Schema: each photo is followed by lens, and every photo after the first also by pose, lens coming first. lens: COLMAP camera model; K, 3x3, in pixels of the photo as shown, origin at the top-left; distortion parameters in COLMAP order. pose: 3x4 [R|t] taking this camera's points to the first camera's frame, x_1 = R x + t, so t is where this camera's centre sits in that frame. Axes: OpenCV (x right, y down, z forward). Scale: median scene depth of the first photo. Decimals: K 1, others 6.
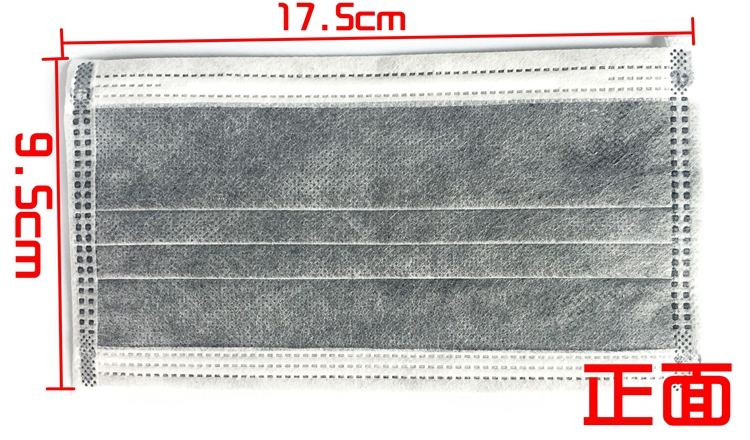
lens RADIAL K [[916.0, 0, 374.6], [0, 916.0, 221.3], [0, 0, 1]] dist [0.029447, 0.000000]
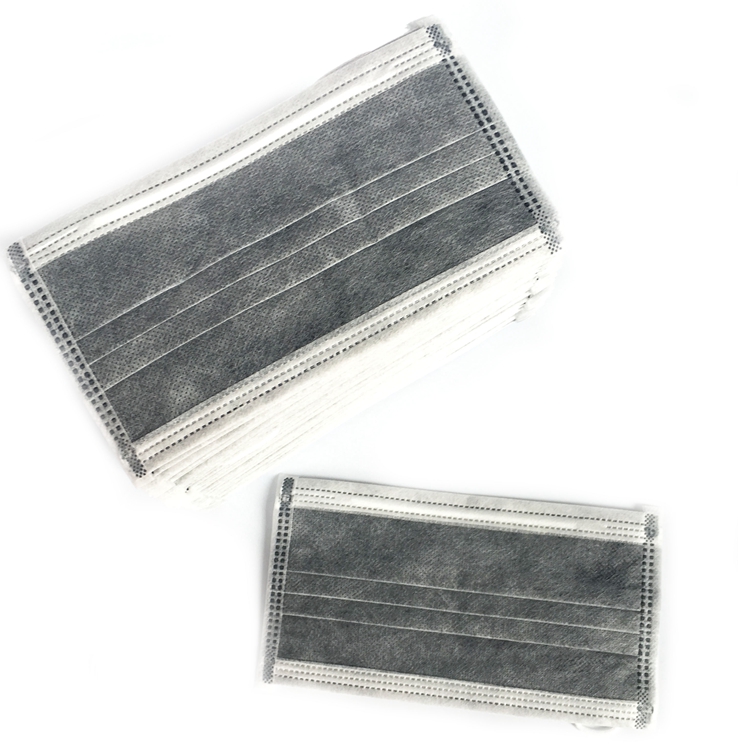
lens RADIAL K [[955.4, 0, 369.0], [0, 955.4, 375.6], [0, 0, 1]] dist [0.033012, 0.000000]
pose [[0.993543, 0.107632, -0.035898, -0.138825], [-0.112734, 0.972210, -0.205180, -0.017545], [0.012816, 0.207902, 0.978066, -0.751642]]
